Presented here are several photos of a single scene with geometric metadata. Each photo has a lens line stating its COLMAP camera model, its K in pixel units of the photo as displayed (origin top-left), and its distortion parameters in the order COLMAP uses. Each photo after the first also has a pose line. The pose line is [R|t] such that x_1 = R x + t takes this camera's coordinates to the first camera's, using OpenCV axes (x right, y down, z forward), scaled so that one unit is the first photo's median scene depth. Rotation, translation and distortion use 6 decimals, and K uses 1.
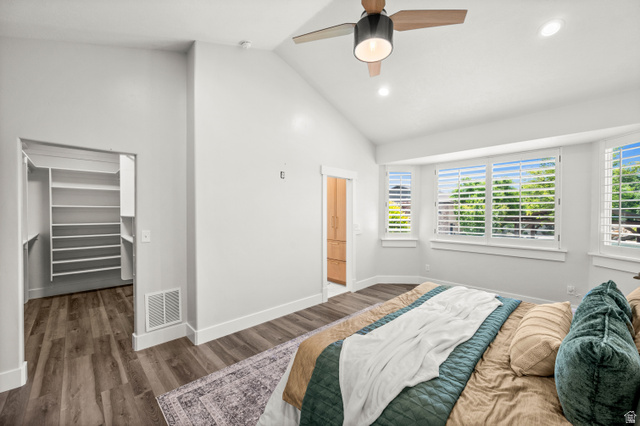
lens RADIAL K [[255.0, 0, 321.3], [0, 255.0, 214.3], [0, 0, 1]] dist [-0.002357, -0.000340]
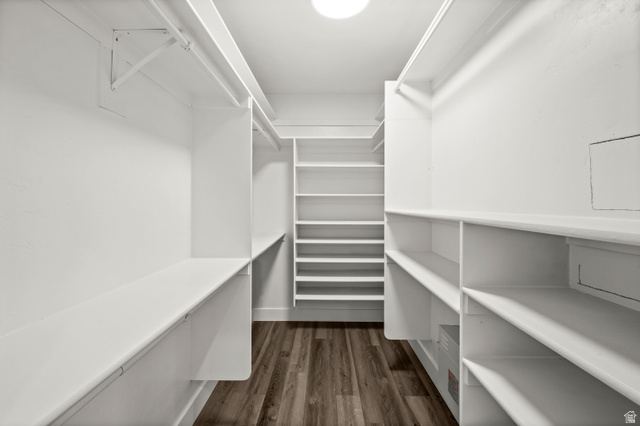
lens RADIAL K [[262.1, 0, 323.3], [0, 262.1, 212.0], [0, 0, 1]] dist [-0.000695, -0.000312]
pose [[0.712772, 0.028009, -0.700836, -0.519067], [-0.007660, 0.999454, 0.032153, -0.008505], [0.701354, -0.017550, 0.712597, 0.553797]]
